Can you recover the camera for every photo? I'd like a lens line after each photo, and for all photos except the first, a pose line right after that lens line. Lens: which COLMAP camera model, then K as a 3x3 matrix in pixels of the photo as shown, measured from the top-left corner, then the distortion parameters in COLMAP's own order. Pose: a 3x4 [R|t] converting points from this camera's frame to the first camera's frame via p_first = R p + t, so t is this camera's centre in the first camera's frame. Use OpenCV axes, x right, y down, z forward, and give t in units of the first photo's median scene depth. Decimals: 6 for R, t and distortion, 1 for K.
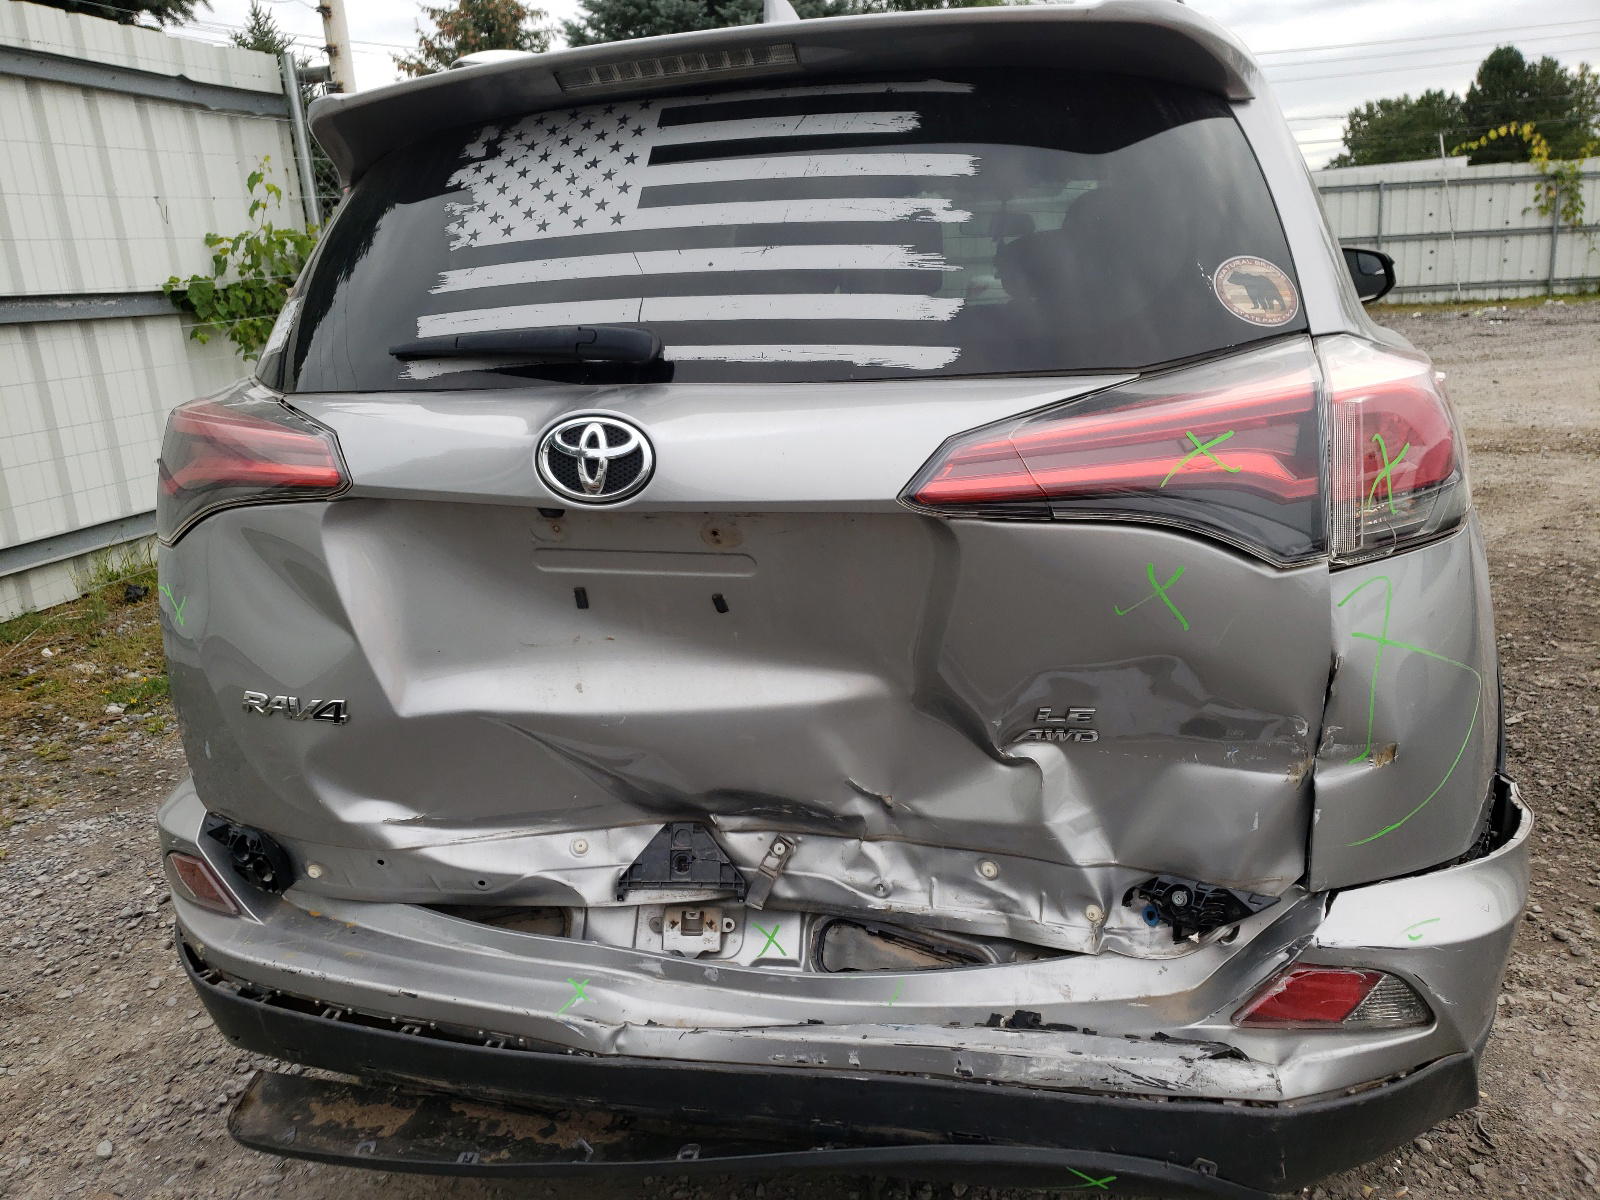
lens RADIAL K [[1245.0, 0, 800.0], [0, 1245.0, 600.0], [0, 0, 1]] dist [0.060362, -0.079130]
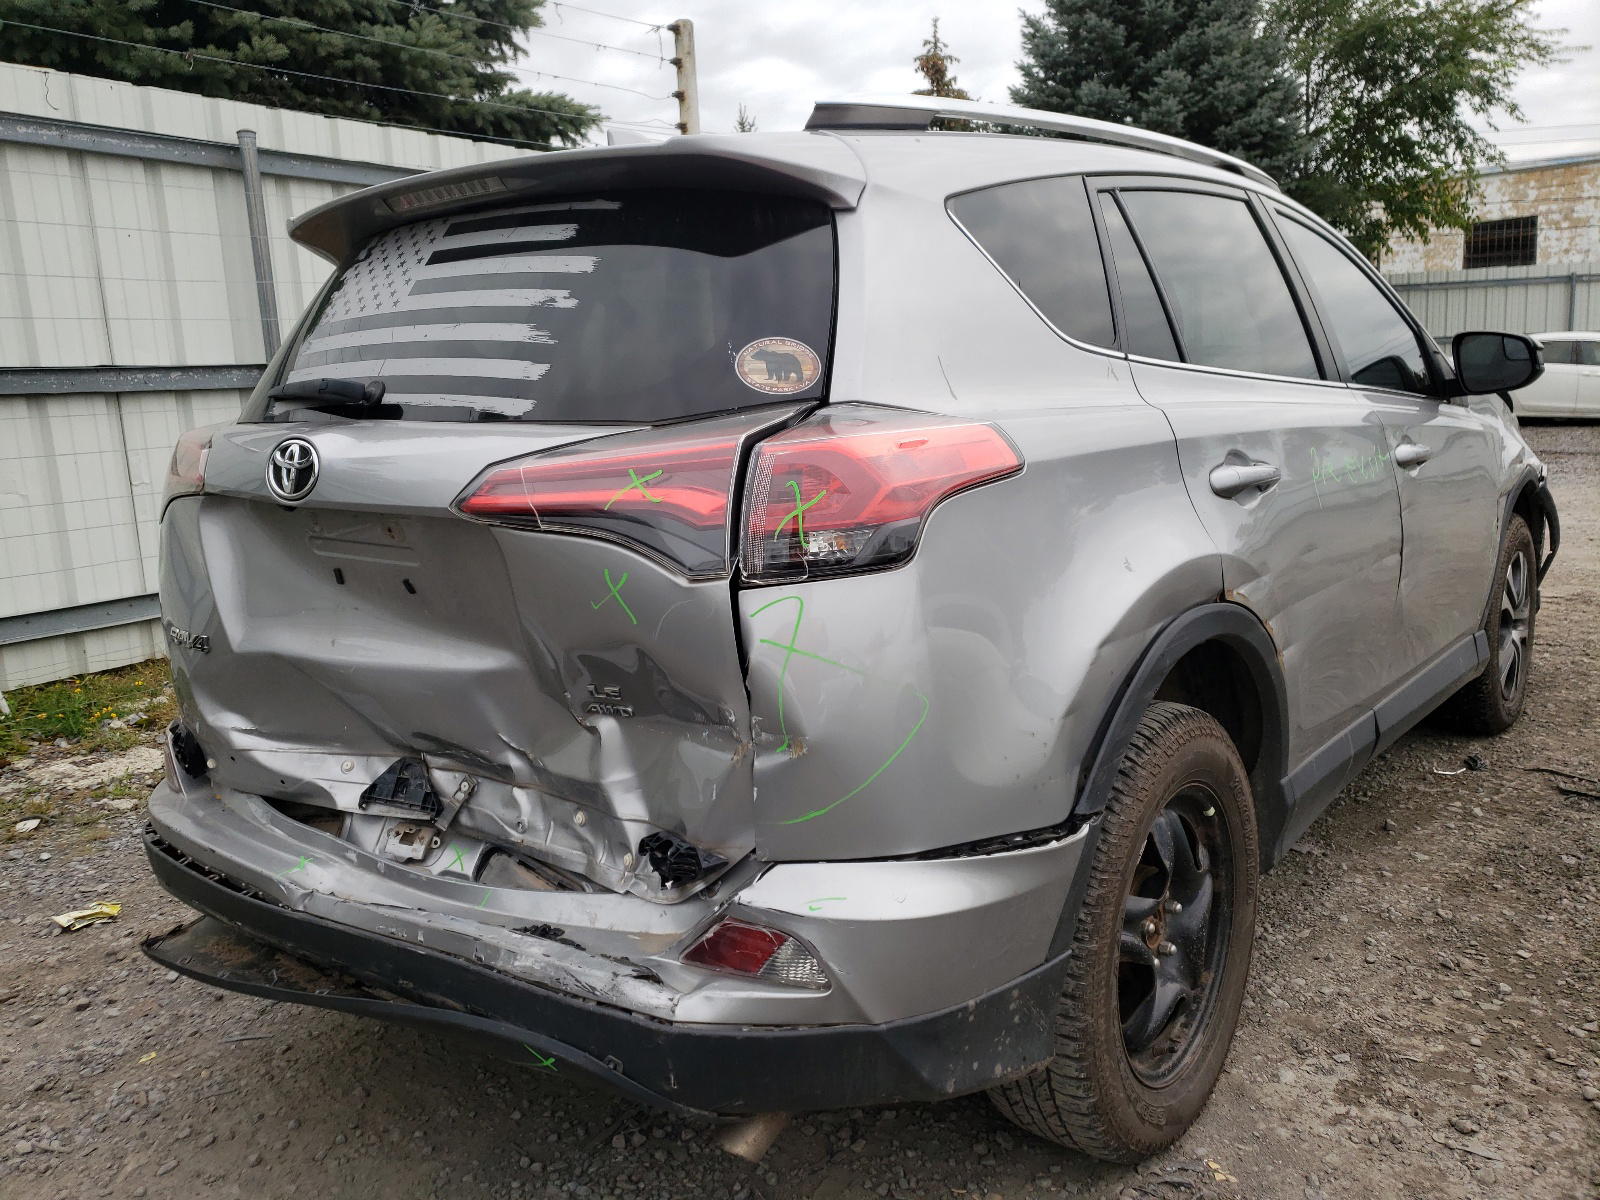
lens RADIAL K [[1245.0, 0, 800.0], [0, 1245.0, 600.0], [0, 0, 1]] dist [0.060362, -0.079130]
pose [[0.933550, 0.086307, -0.347902, 0.777710], [-0.108389, 0.993113, -0.044480, 0.031016], [0.341667, 0.079233, 0.936475, -0.107800]]
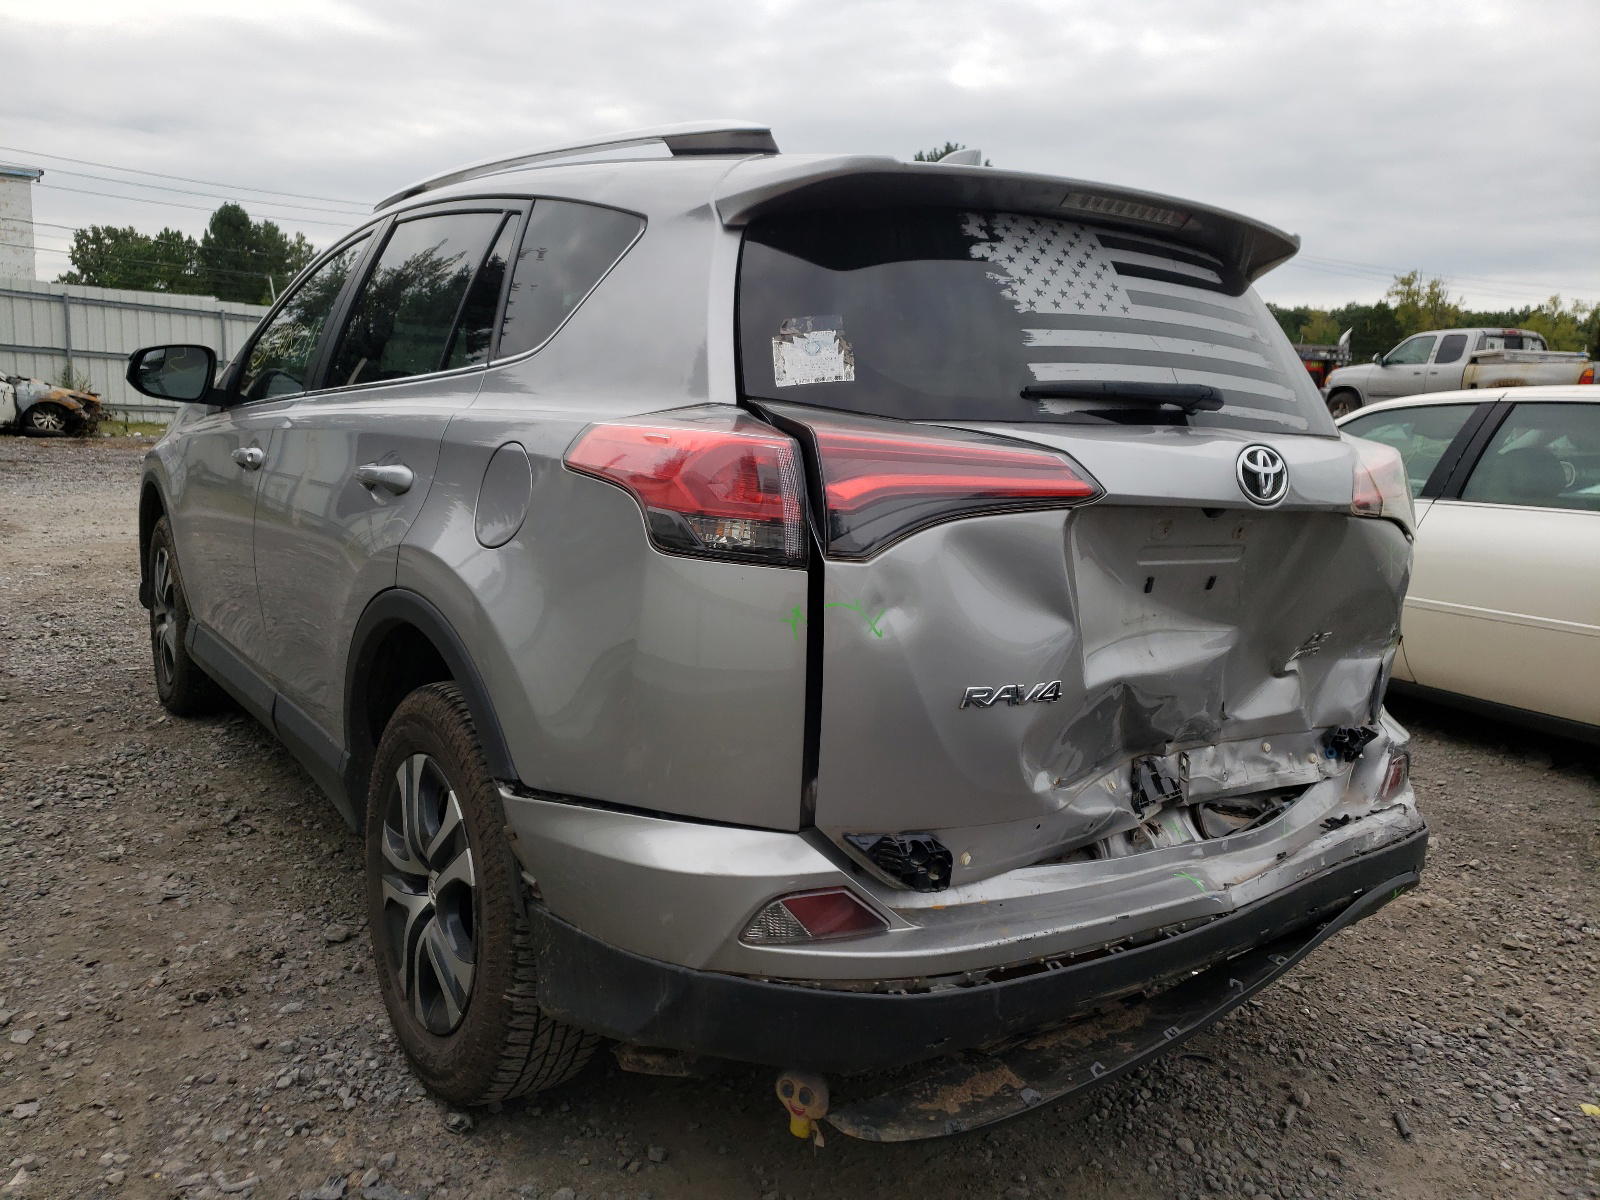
lens RADIAL K [[1245.0, 0, 800.0], [0, 1245.0, 600.0], [0, 0, 1]] dist [0.060362, -0.079130]
pose [[0.599851, -0.040049, 0.799109, -1.478403], [0.118743, 0.992143, -0.039411, 0.023409], [-0.791252, 0.118529, 0.599893, 0.499269]]
